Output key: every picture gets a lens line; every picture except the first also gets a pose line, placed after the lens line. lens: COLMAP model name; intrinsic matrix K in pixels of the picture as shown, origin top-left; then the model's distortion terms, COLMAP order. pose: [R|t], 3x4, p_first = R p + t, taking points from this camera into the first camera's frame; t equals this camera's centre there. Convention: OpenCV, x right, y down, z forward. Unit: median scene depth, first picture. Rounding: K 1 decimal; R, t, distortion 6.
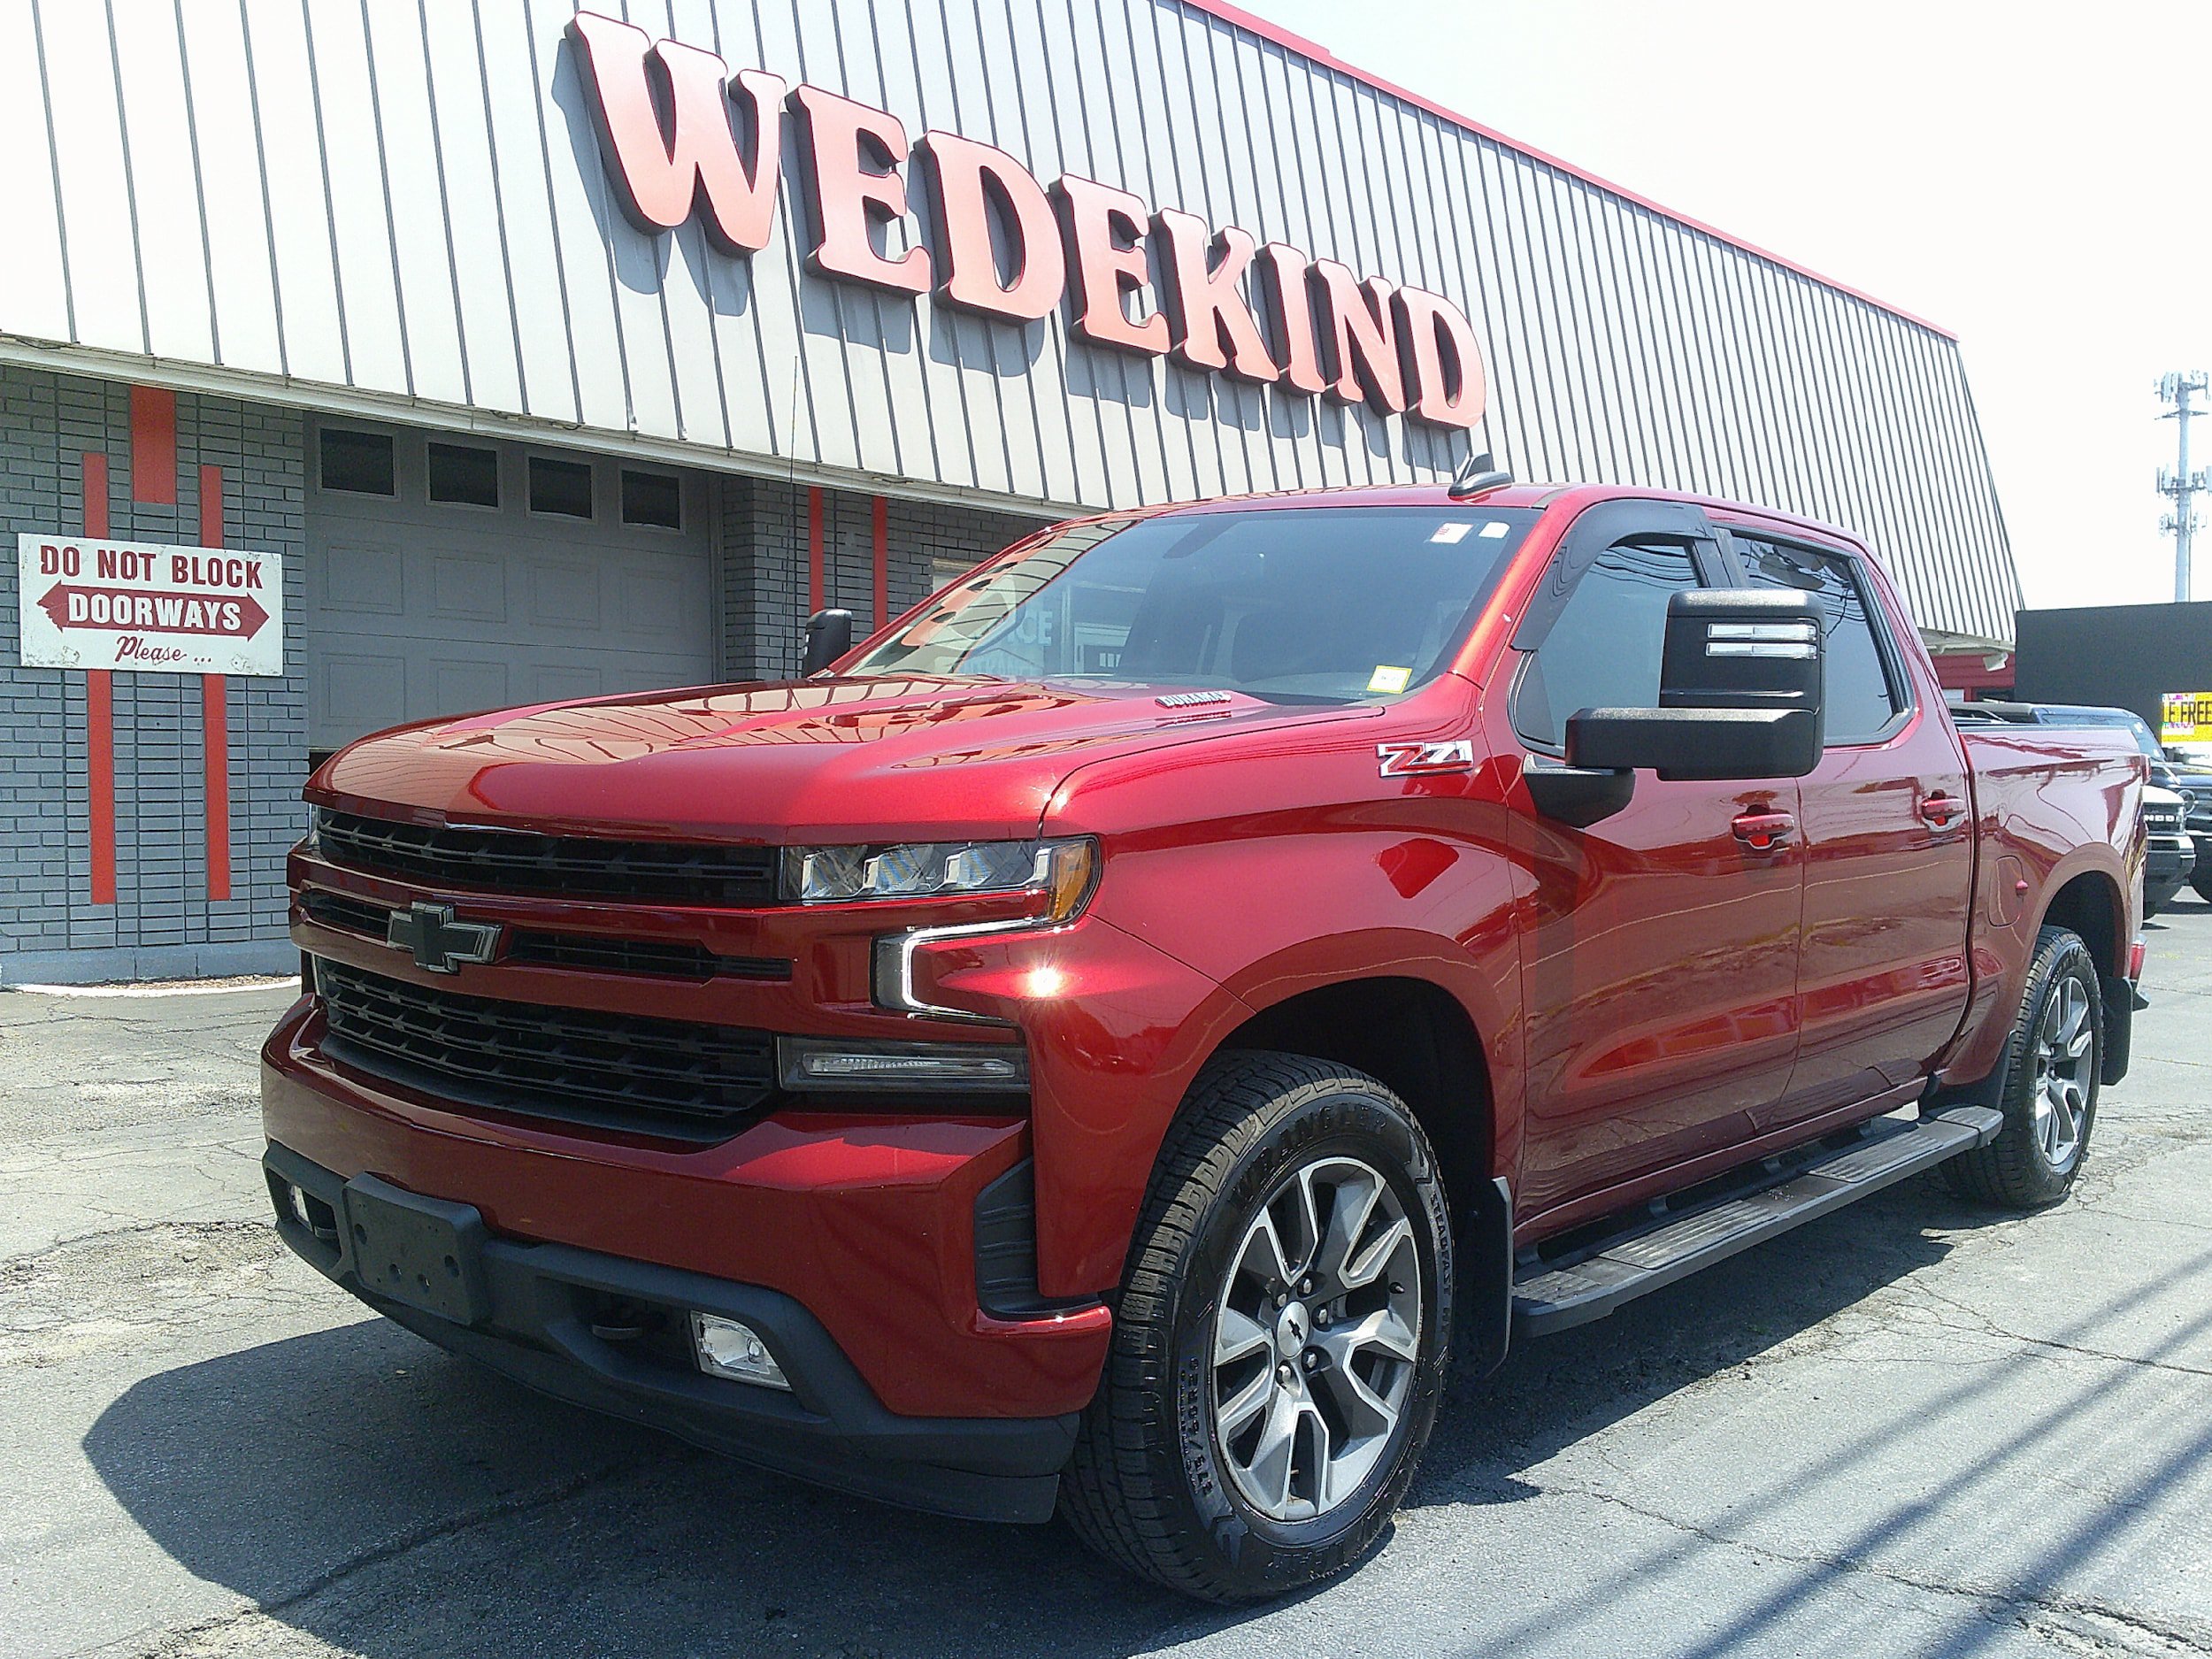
lens RADIAL K [[2045.3, 0, 1106.0], [0, 2045.3, 829.5], [0, 0, 1]] dist [0.145291, -0.313362]
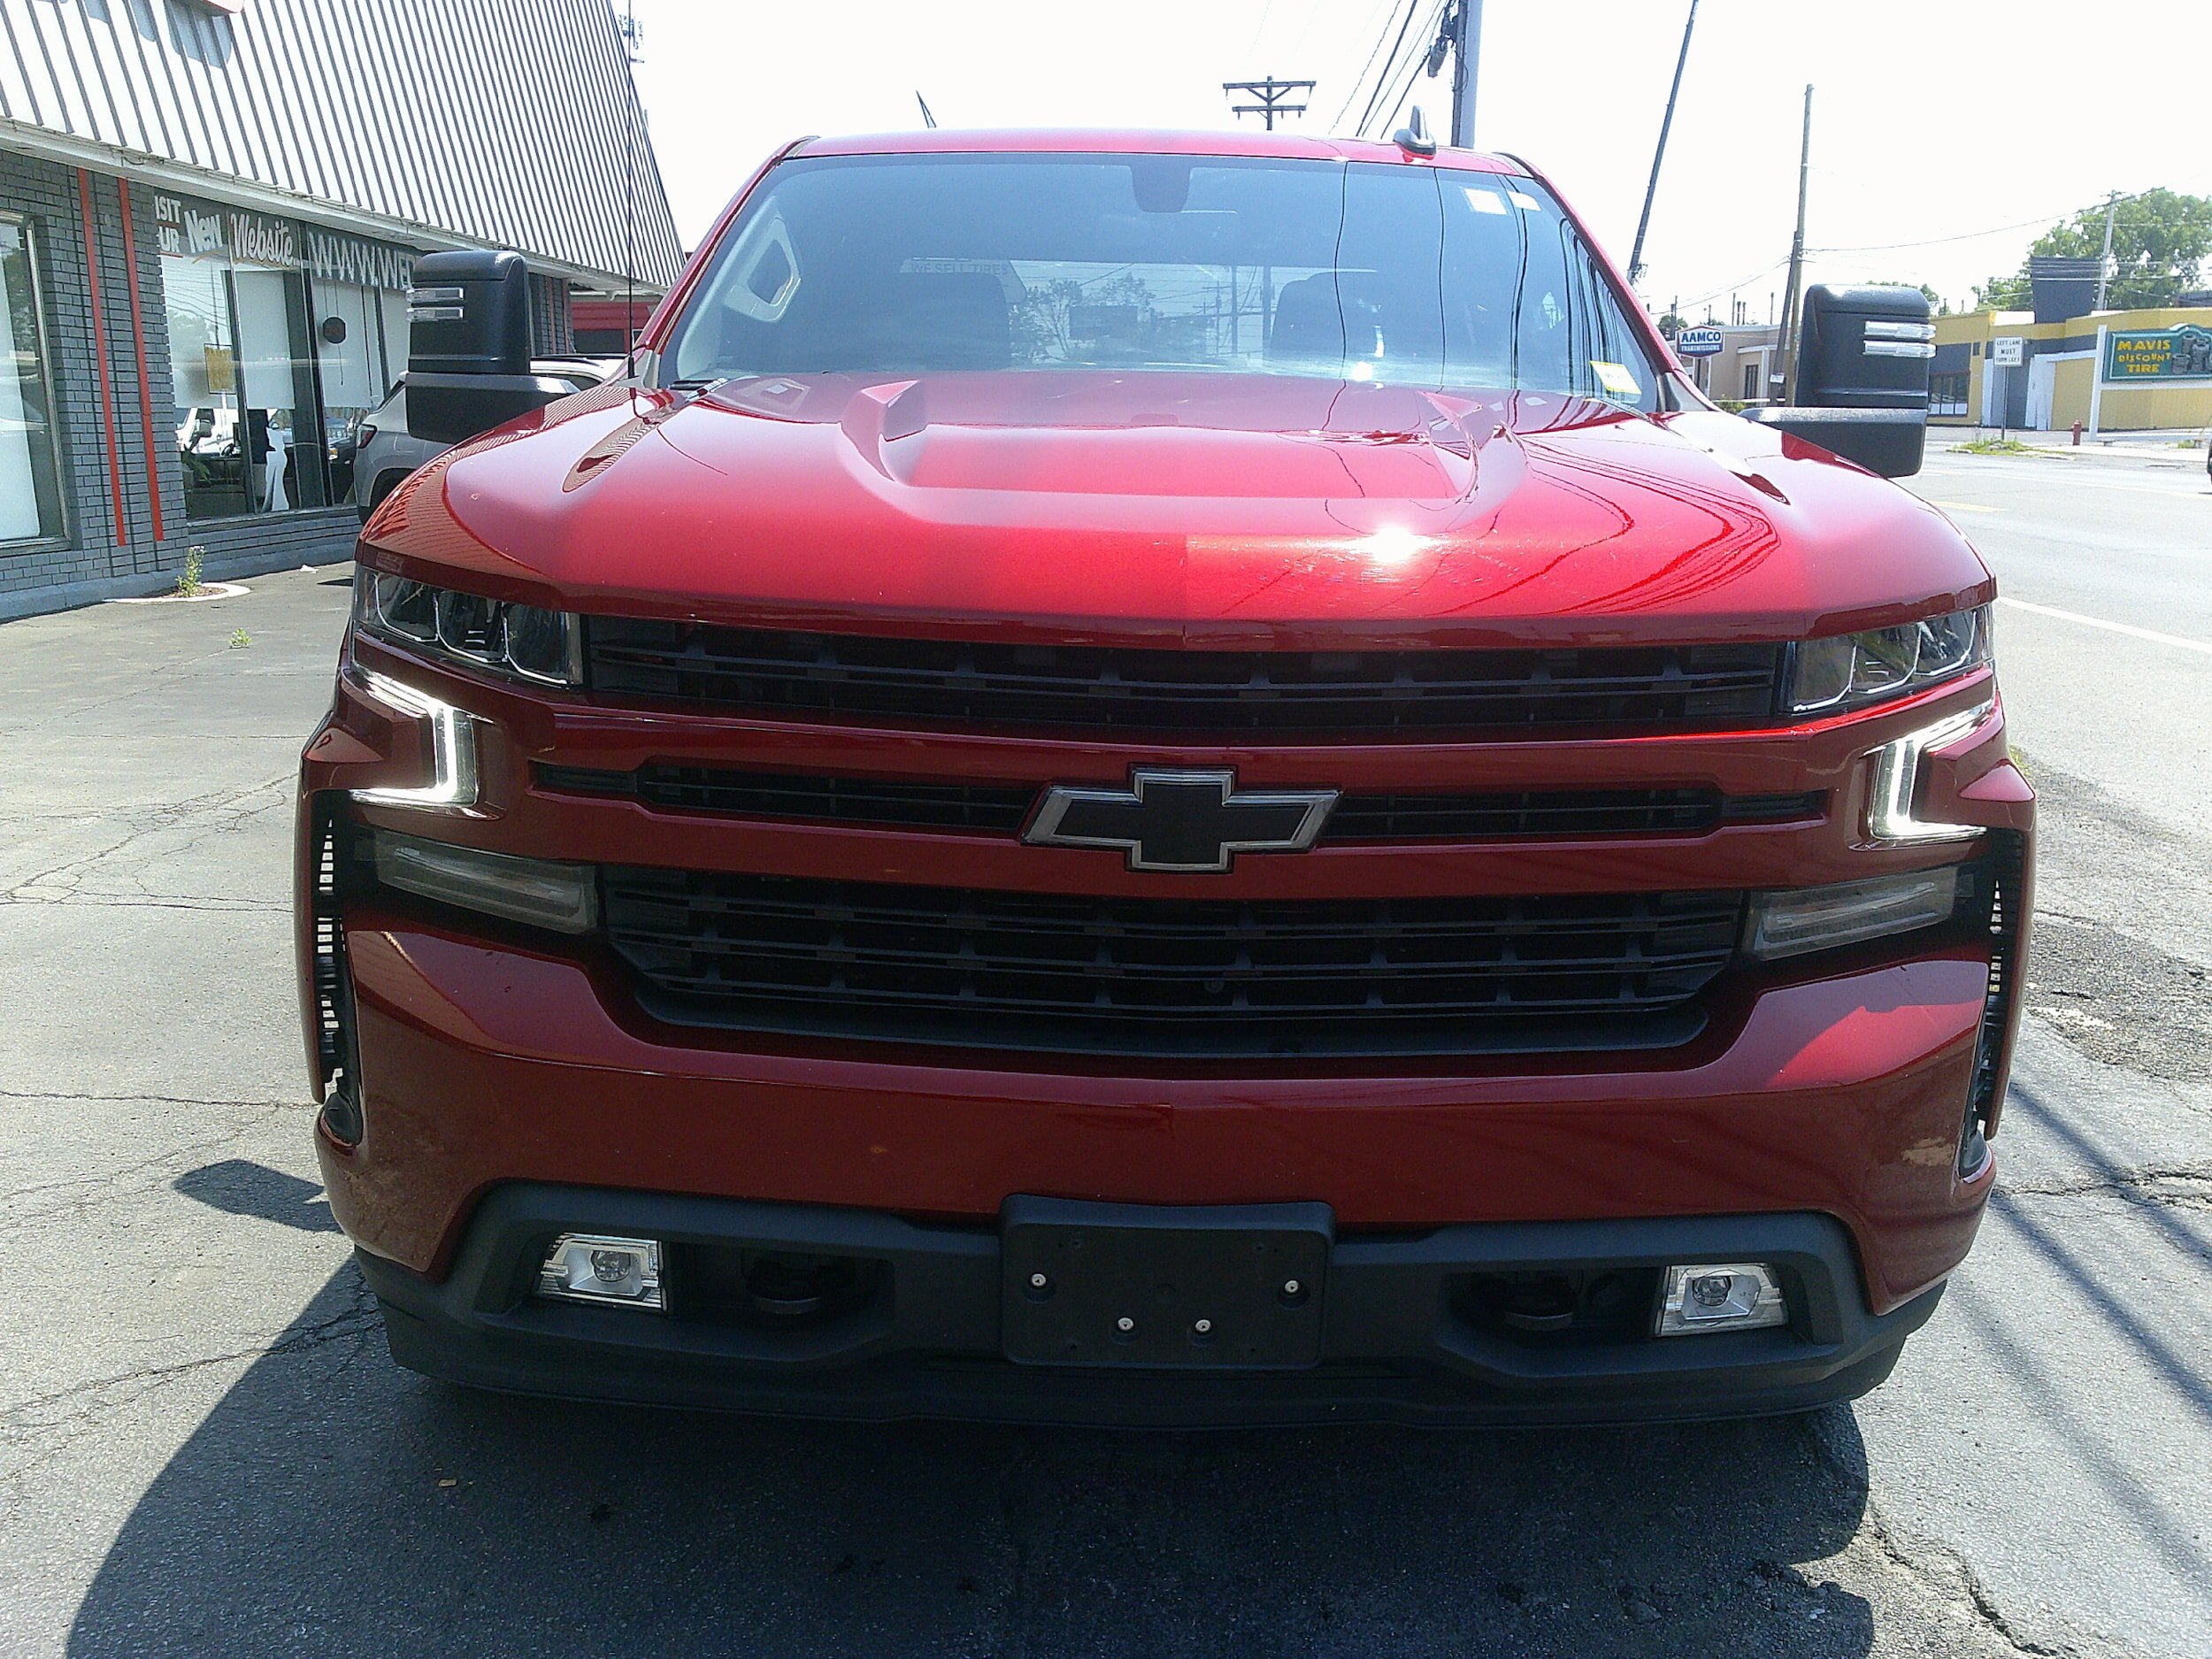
lens RADIAL K [[2085.9, 0, 1140.1], [0, 2085.9, 831.2], [0, 0, 1]] dist [-0.007708, 0.003530]
pose [[0.754380, -0.145006, 0.640222, -0.413486], [0.034657, 0.982734, 0.181747, -0.034189], [-0.655523, -0.114918, 0.746380, 0.295849]]
